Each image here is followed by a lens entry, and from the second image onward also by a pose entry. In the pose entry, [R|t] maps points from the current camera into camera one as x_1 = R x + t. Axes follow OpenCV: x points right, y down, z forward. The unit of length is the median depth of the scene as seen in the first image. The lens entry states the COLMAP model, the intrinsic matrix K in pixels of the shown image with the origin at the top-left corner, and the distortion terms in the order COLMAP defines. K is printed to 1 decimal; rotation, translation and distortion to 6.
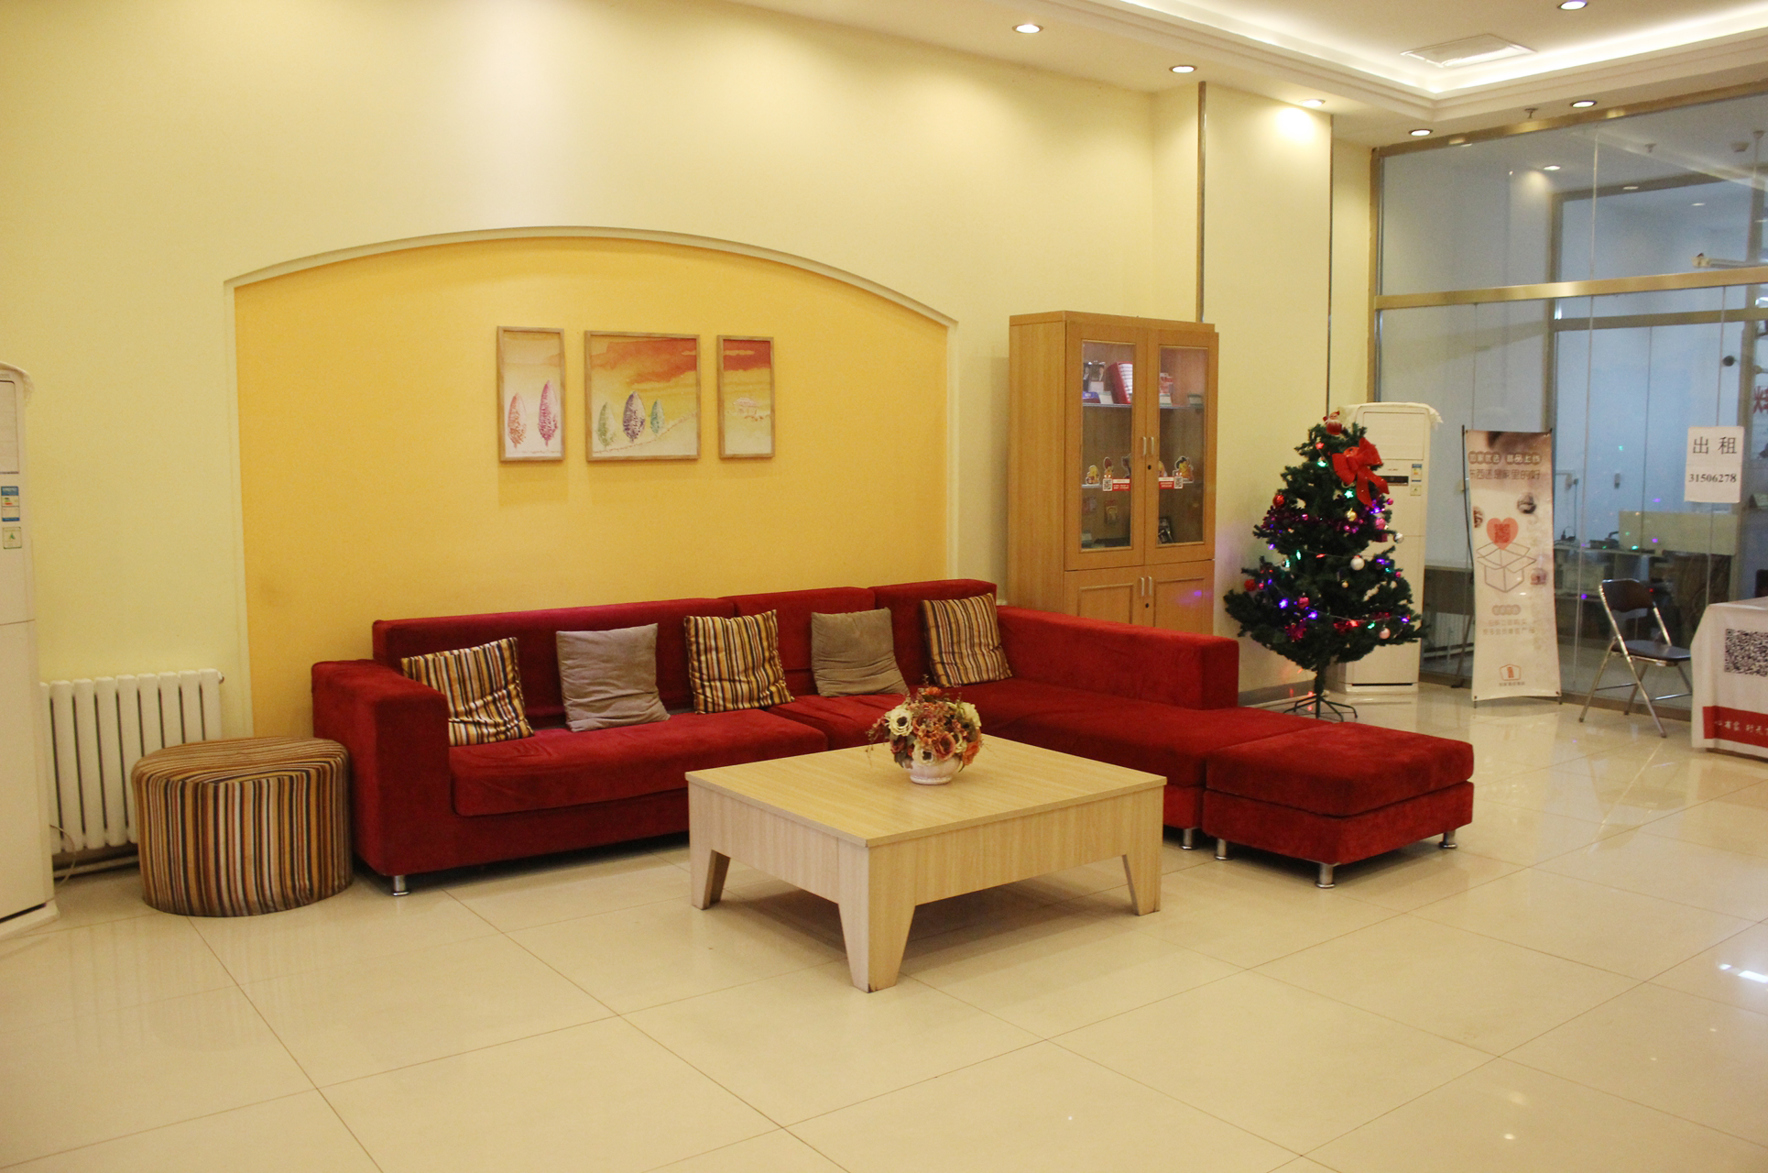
lens RADIAL K [[1454.0, 0, 886.0], [0, 1454.0, 618.8], [0, 0, 1]] dist [-0.170211, 0.155581]
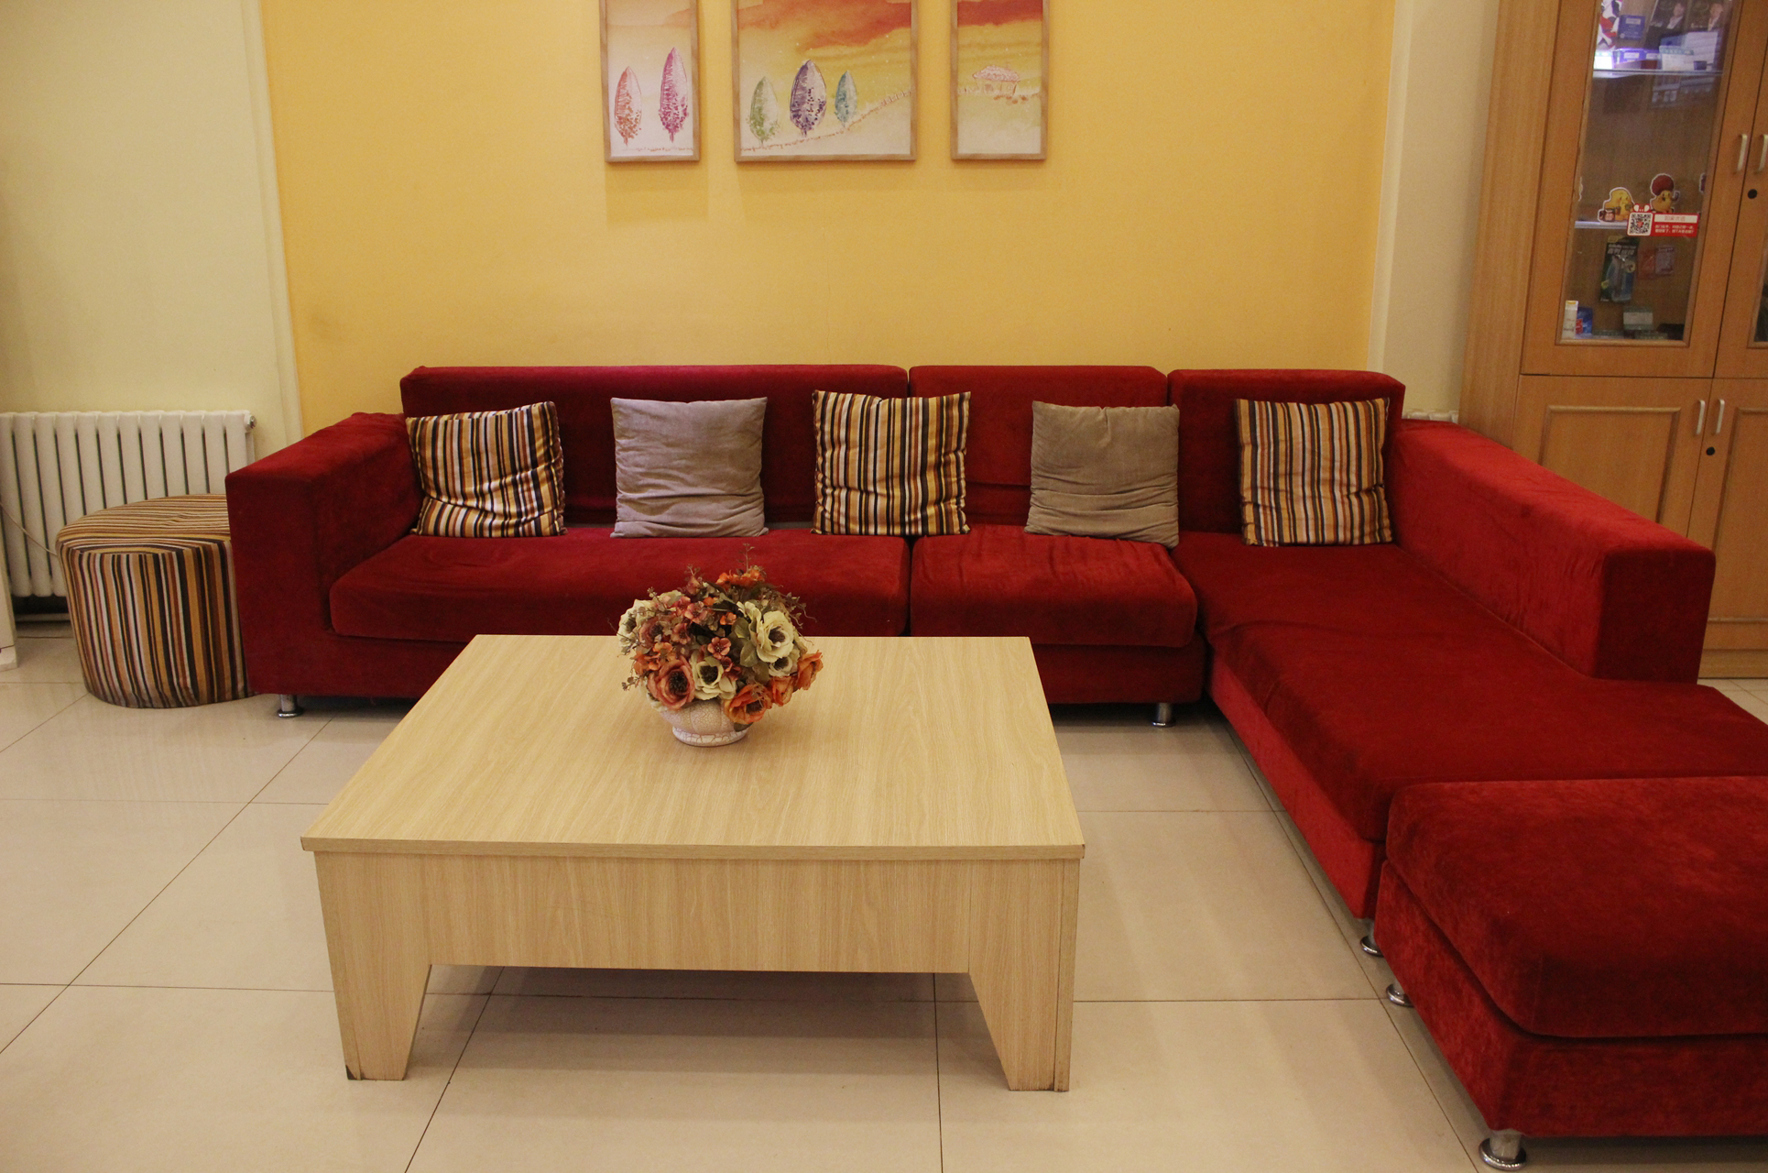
lens RADIAL K [[1454.0, 0, 886.0], [0, 1454.0, 618.8], [0, 0, 1]] dist [-0.170211, 0.155581]
pose [[0.792158, 0.183477, -0.582084, 0.311364], [-0.073049, 0.975389, 0.208037, -0.041873], [0.605928, -0.122277, 0.786066, 0.465554]]
